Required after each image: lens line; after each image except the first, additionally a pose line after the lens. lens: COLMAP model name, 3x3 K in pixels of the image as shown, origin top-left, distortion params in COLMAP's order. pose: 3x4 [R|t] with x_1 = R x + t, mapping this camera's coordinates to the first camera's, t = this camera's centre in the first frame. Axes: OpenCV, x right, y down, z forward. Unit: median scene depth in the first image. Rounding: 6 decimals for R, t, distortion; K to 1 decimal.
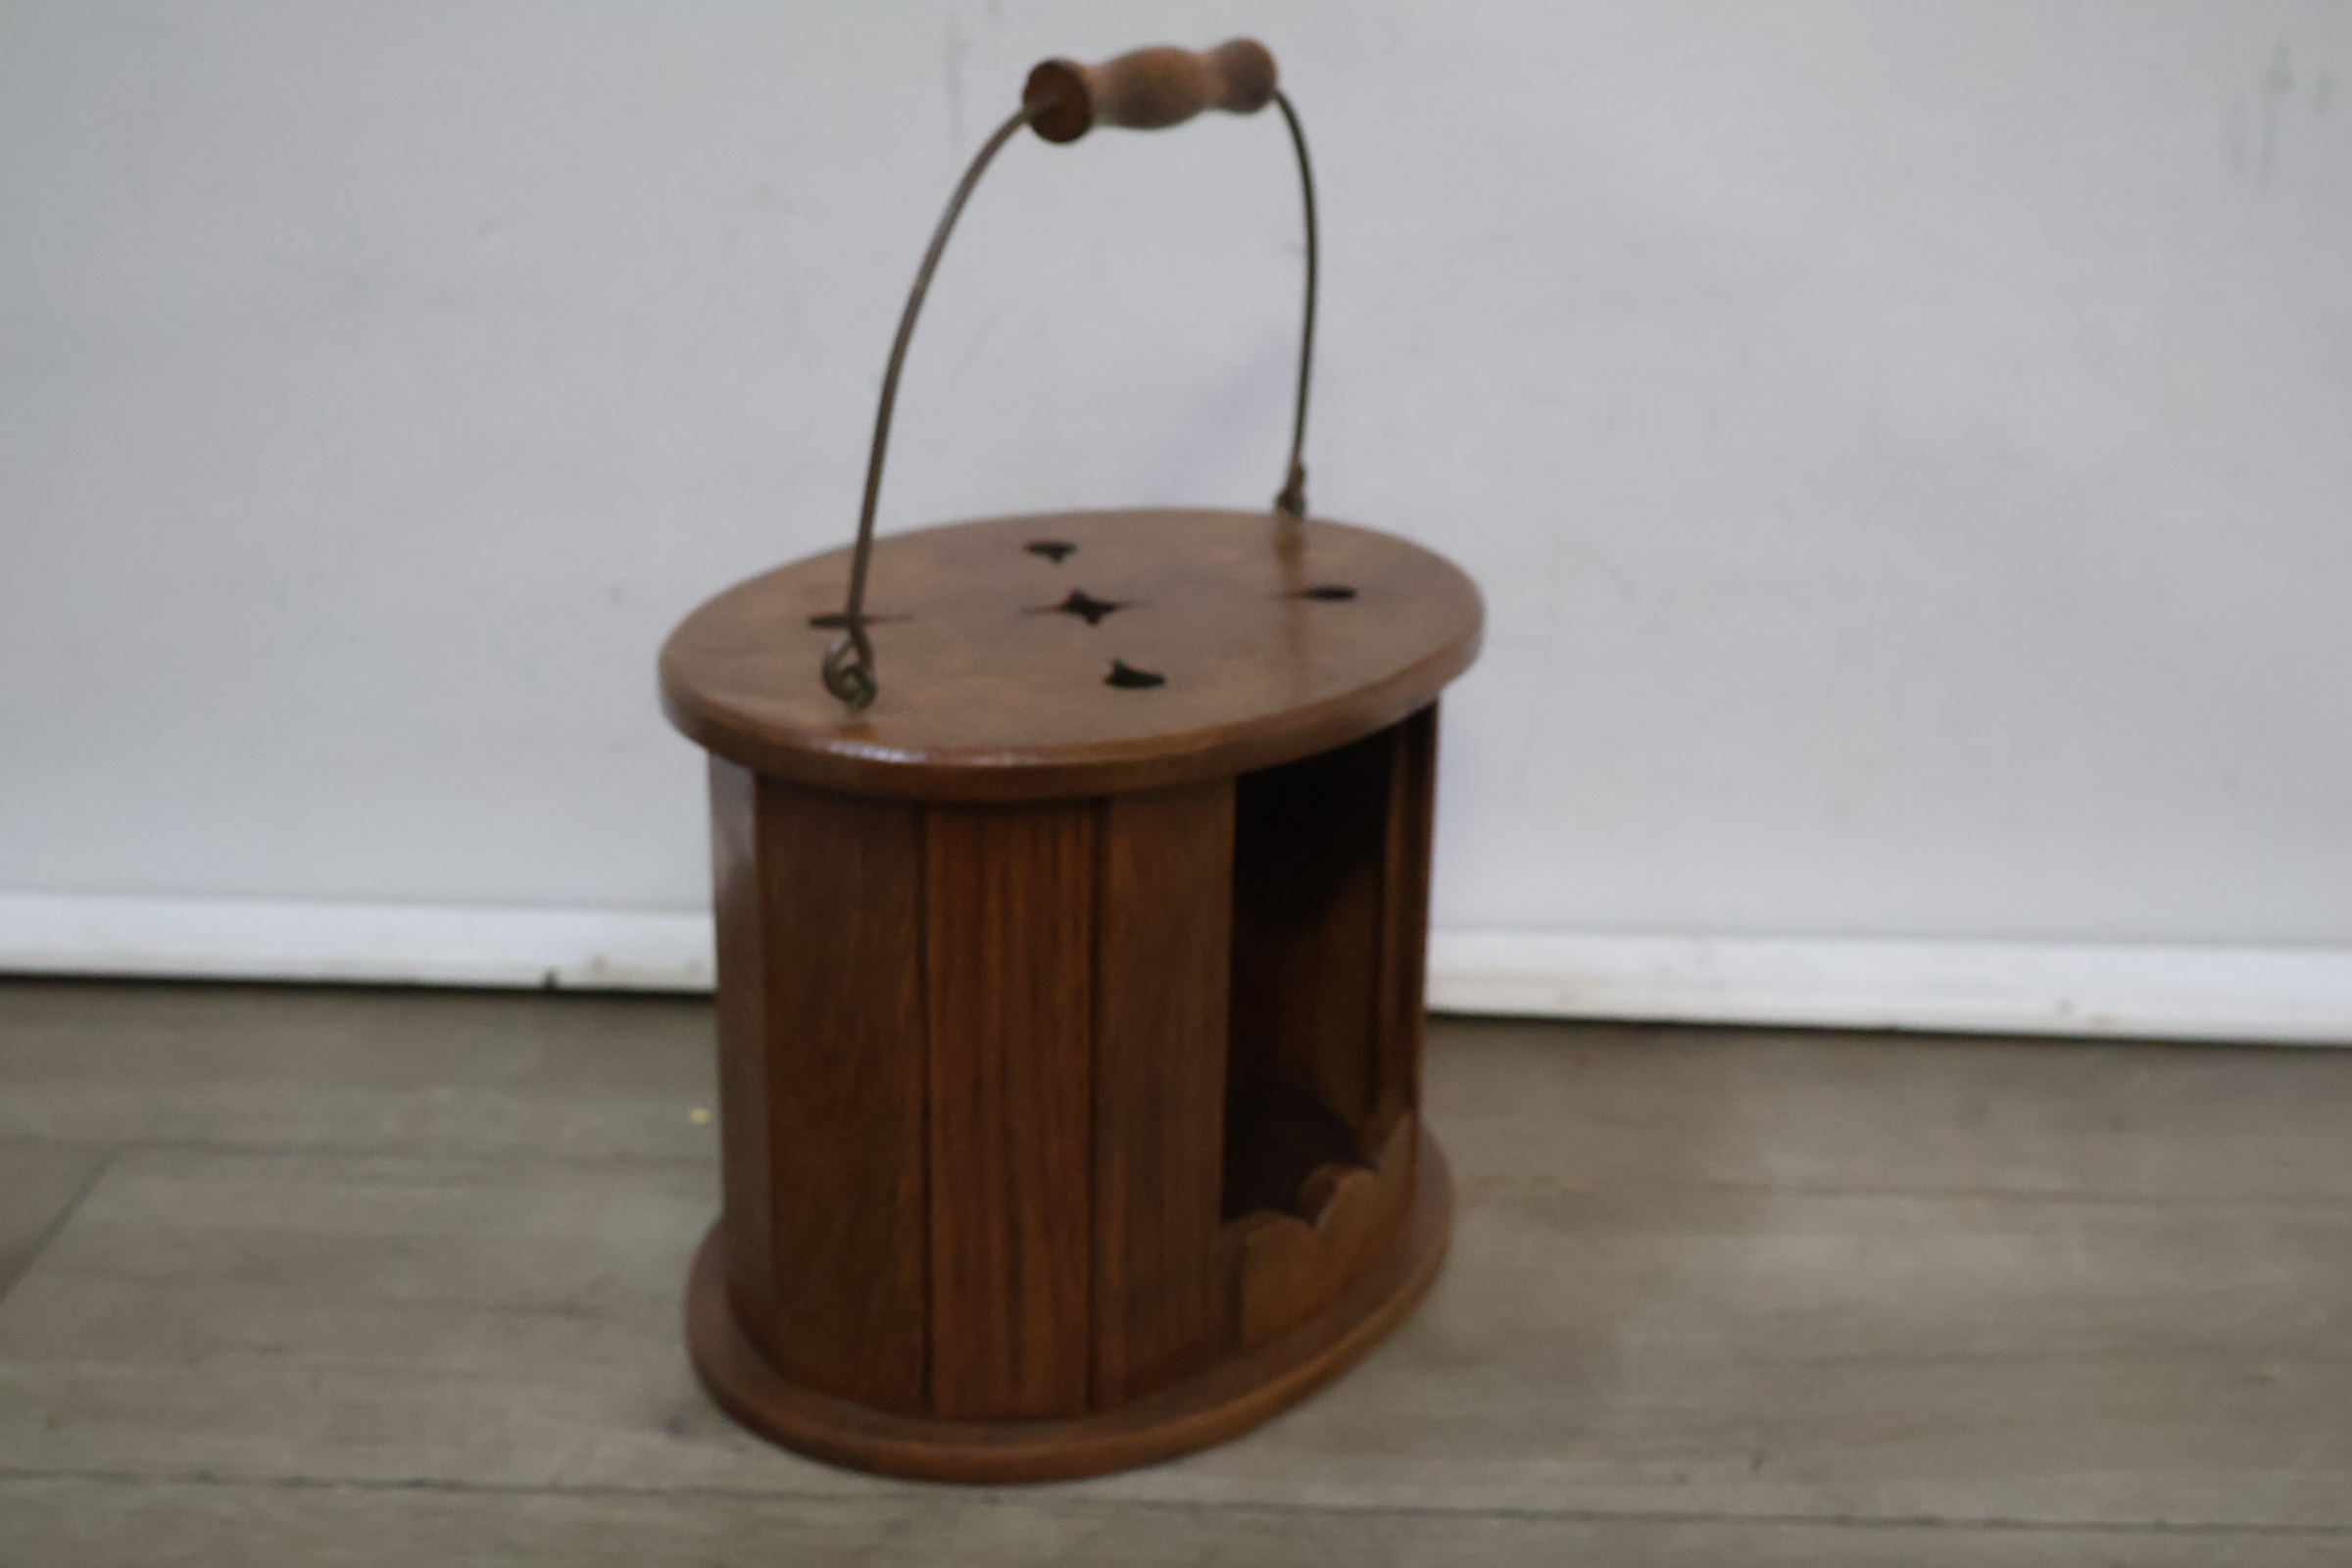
lens RADIAL K [[2900.0, 0, 1176.0], [0, 2900.0, 784.0], [0, 0, 1]] dist [0.019033, 0.035514]
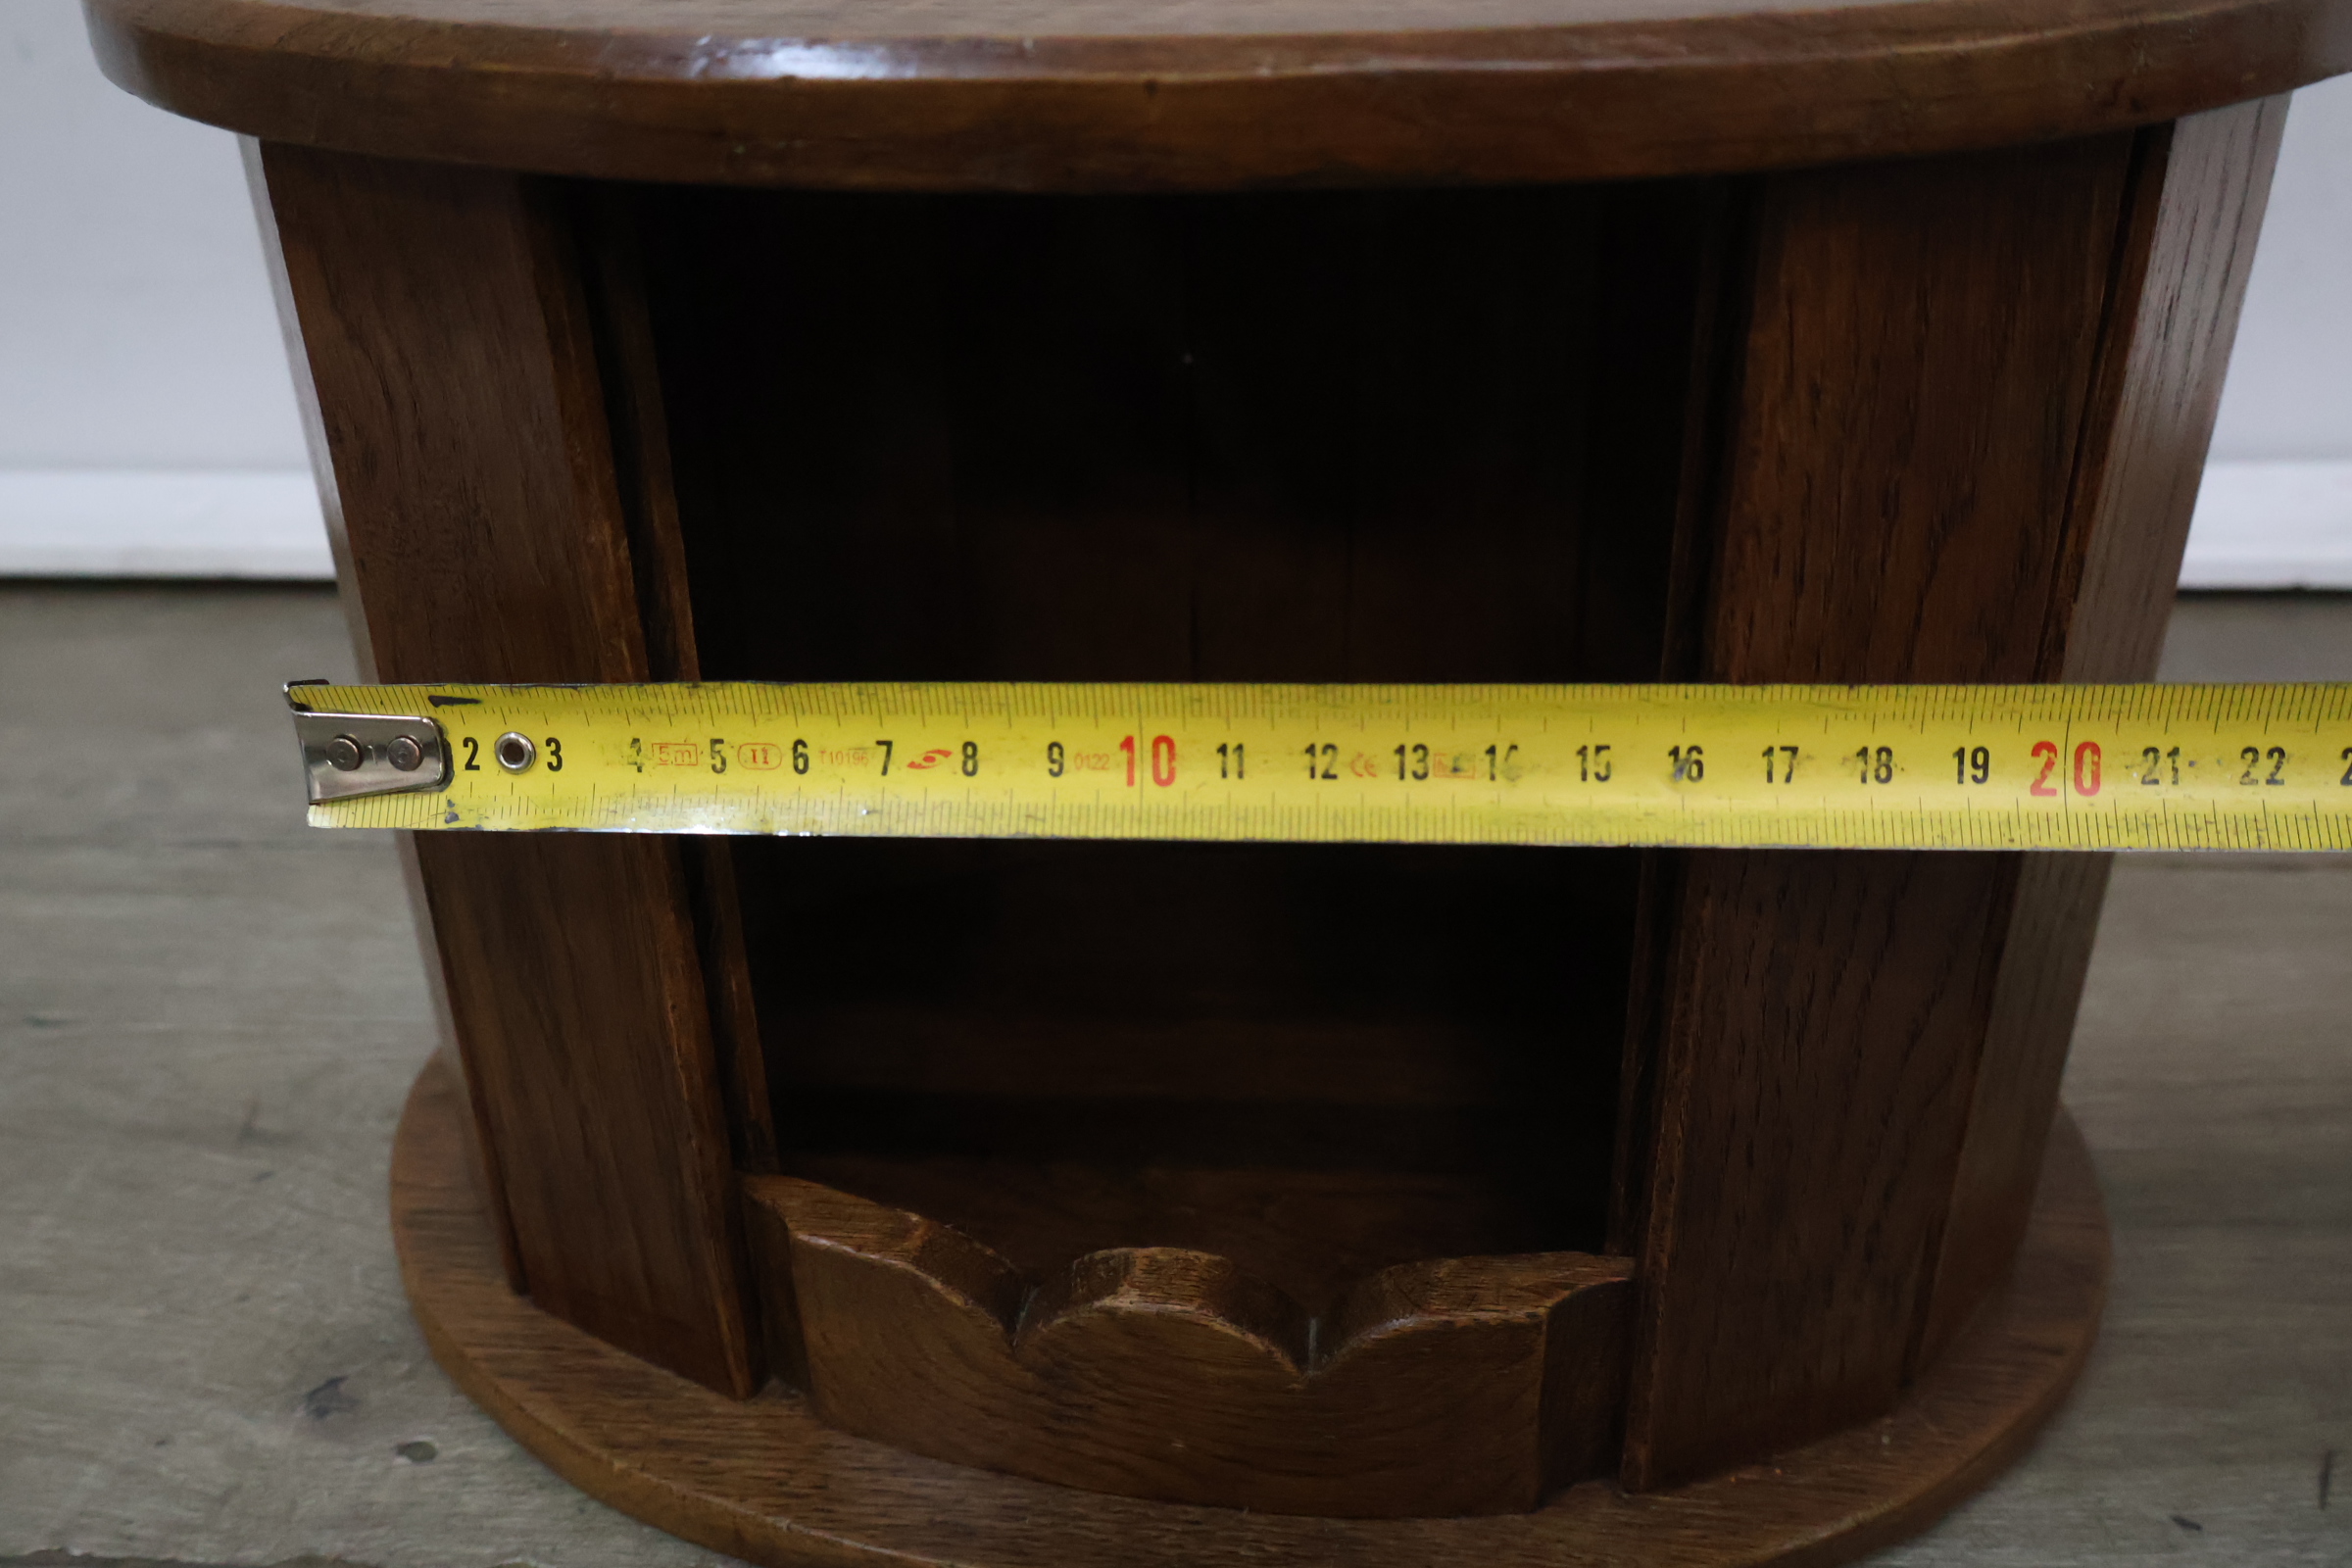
lens RADIAL K [[2120.6, 0, 1176.0], [0, 2120.6, 784.0], [0, 0, 1]] dist [0.021012, 0.005449]
pose [[0.990407, 0.016232, -0.137227, 0.063676], [0.009424, 0.982830, 0.184272, 0.024655], [0.137862, -0.183798, 0.973248, 0.560663]]
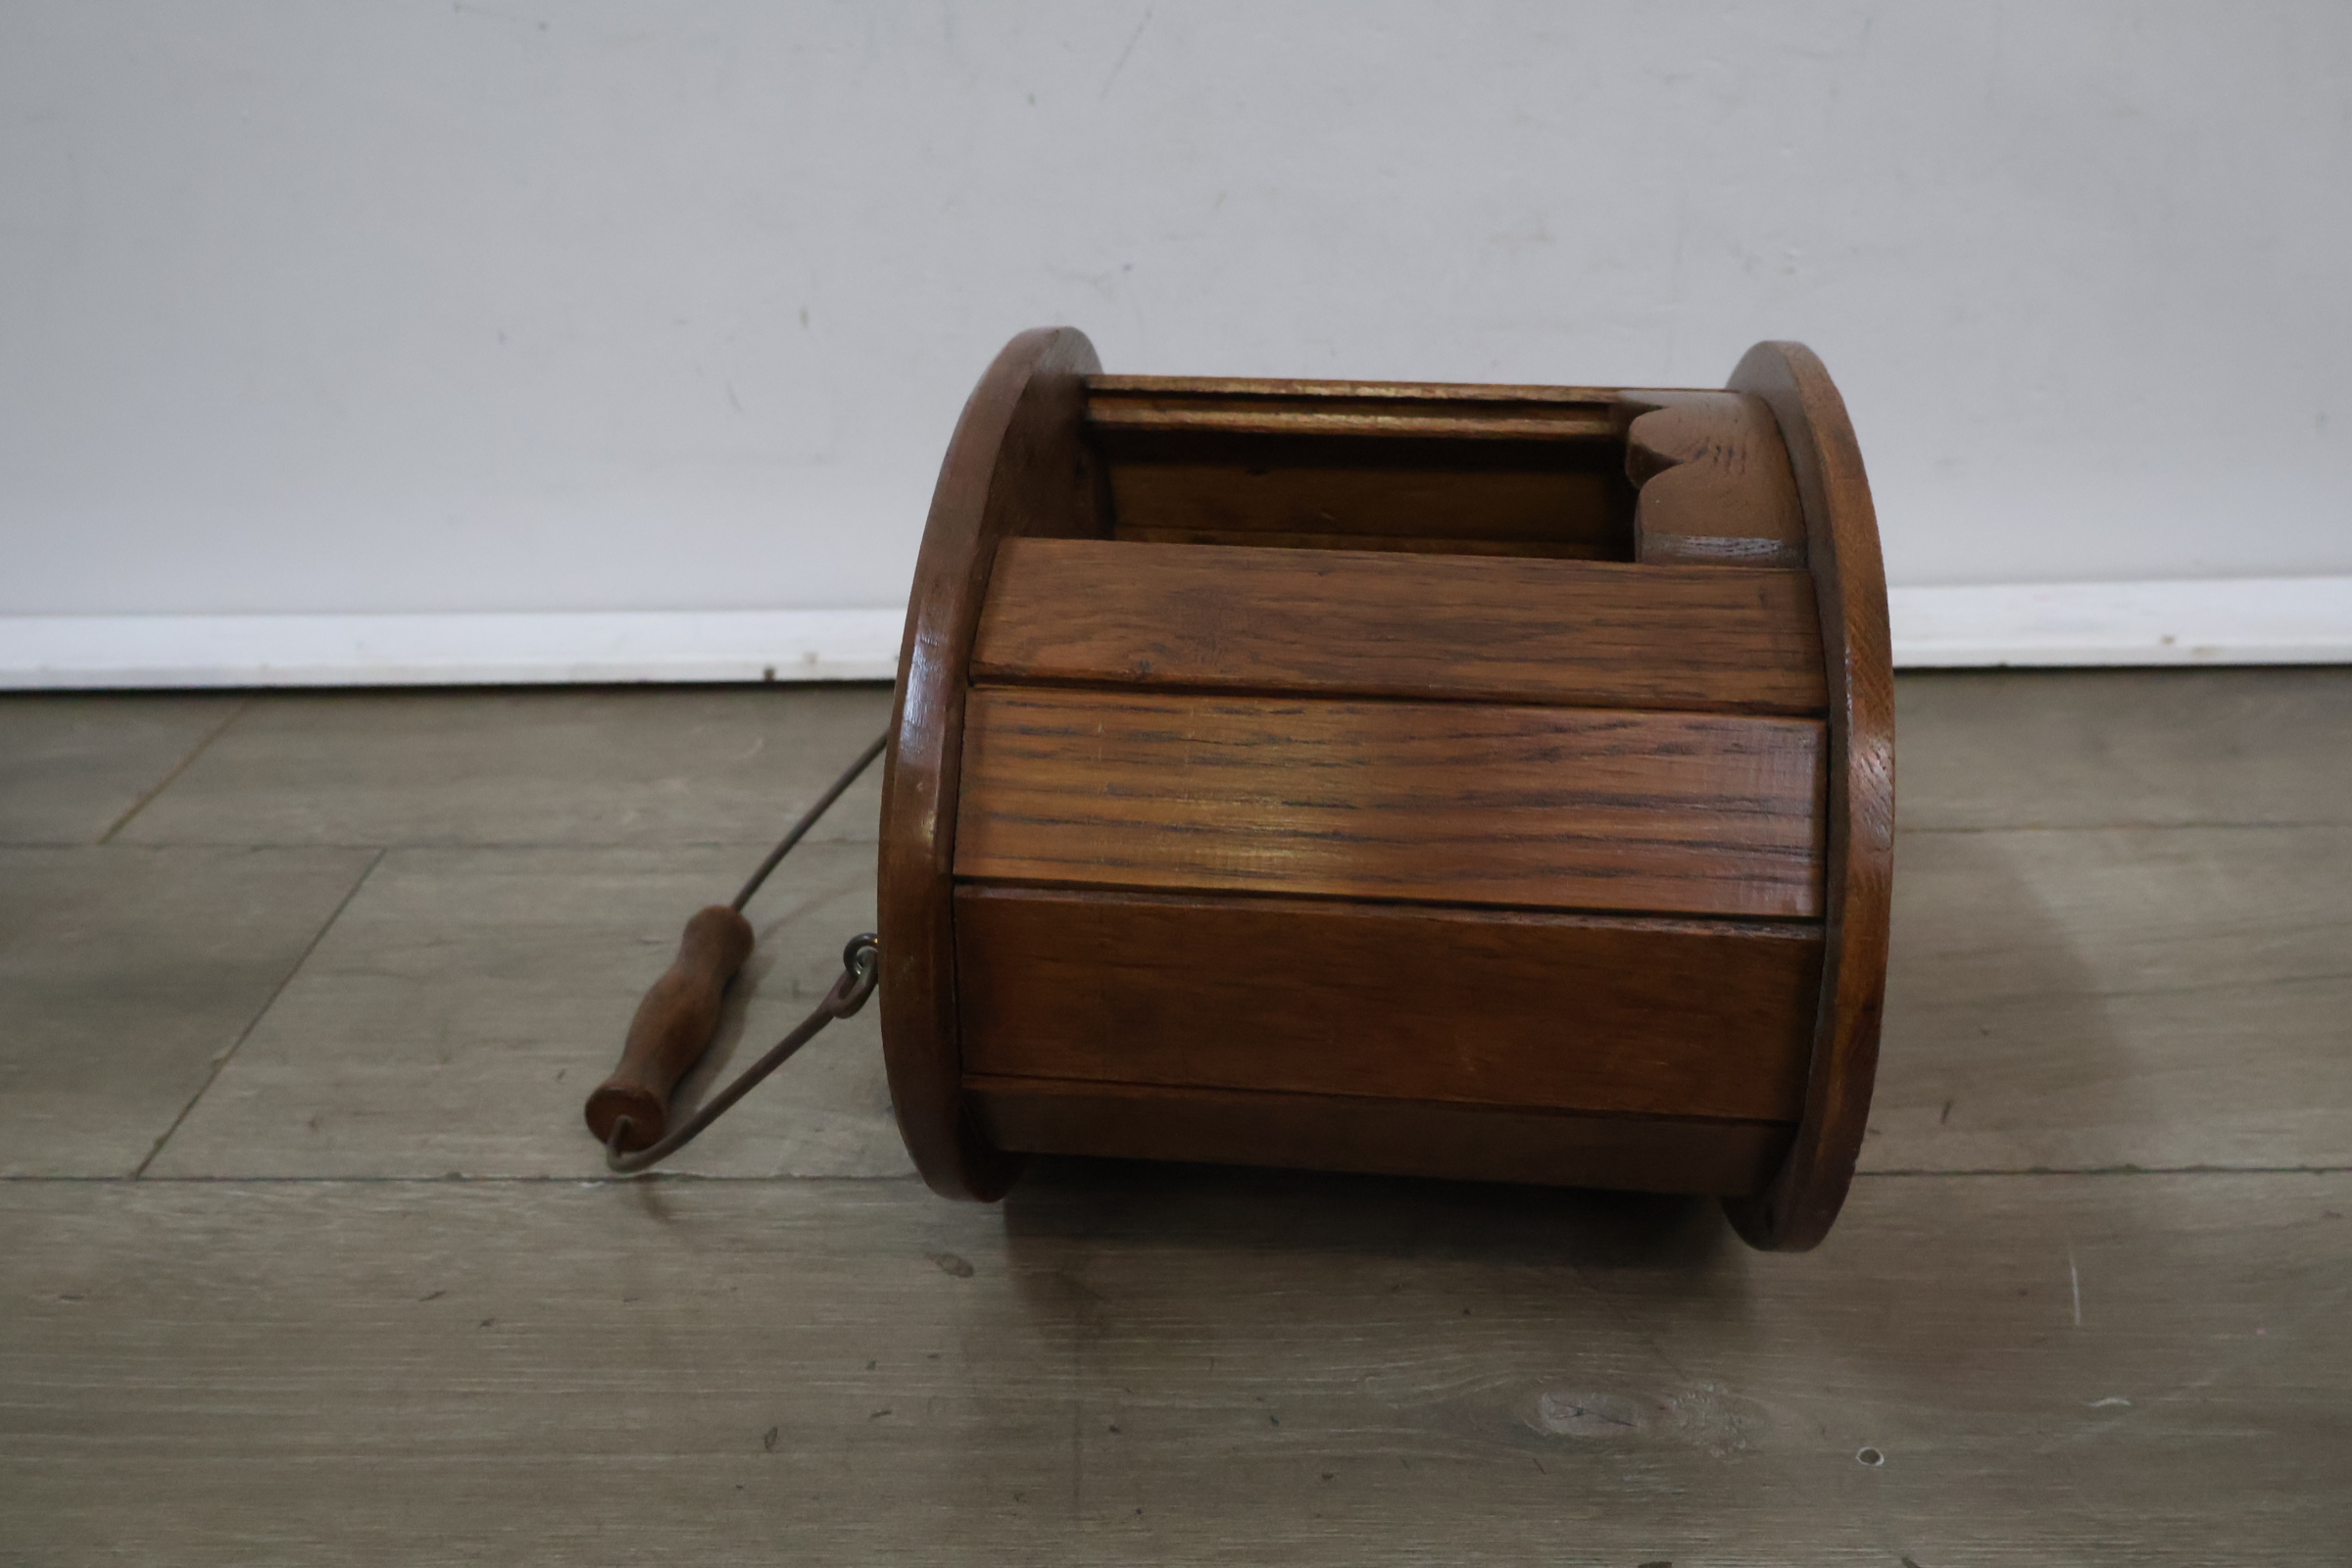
lens RADIAL K [[2120.6, 0, 1176.0], [0, 2120.6, 784.0], [0, 0, 1]] dist [0.021012, 0.005449]
pose [[0.997959, -0.038386, -0.051033, -0.024501], [0.045386, 0.988542, 0.143961, -0.000797], [0.044922, -0.145983, 0.988267, 0.229783]]
